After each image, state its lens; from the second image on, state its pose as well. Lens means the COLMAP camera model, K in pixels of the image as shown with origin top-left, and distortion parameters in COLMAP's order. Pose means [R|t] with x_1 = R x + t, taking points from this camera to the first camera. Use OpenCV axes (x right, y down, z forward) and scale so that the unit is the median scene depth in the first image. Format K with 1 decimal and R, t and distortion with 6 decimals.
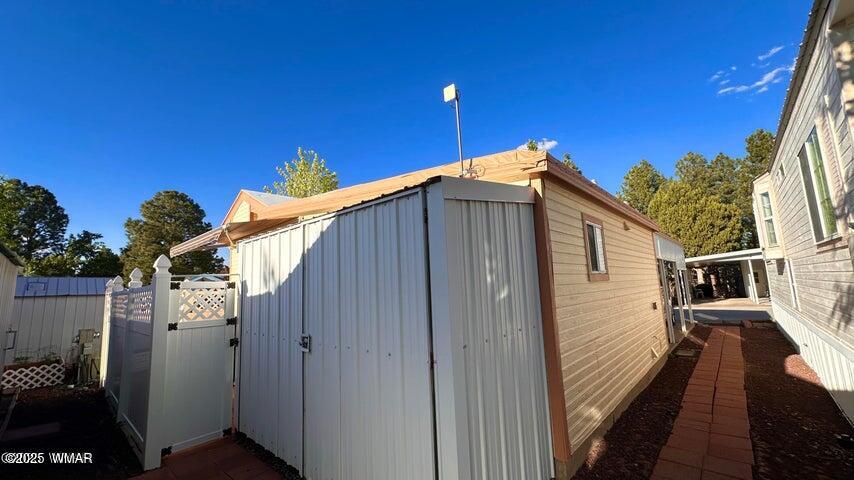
lens RADIAL K [[342.4, 0, 421.9], [0, 342.4, 239.1], [0, 0, 1]] dist [-0.005736, 0.000826]
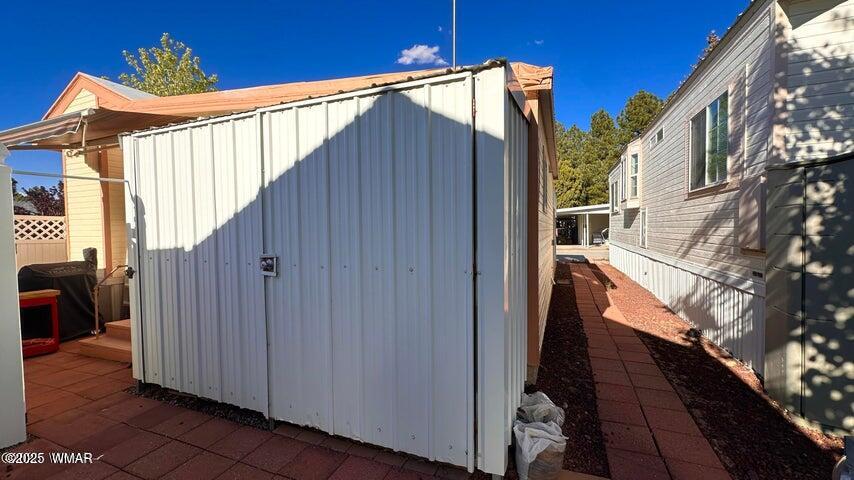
lens RADIAL K [[342.4, 0, 427.3], [0, 342.4, 239.8], [0, 0, 1]] dist [-0.005736, 0.000826]
pose [[0.934838, 0.021660, 0.354414, -0.249614], [-0.079107, 0.985756, 0.148415, 0.087514], [-0.346151, -0.166781, 0.923235, 0.129908]]
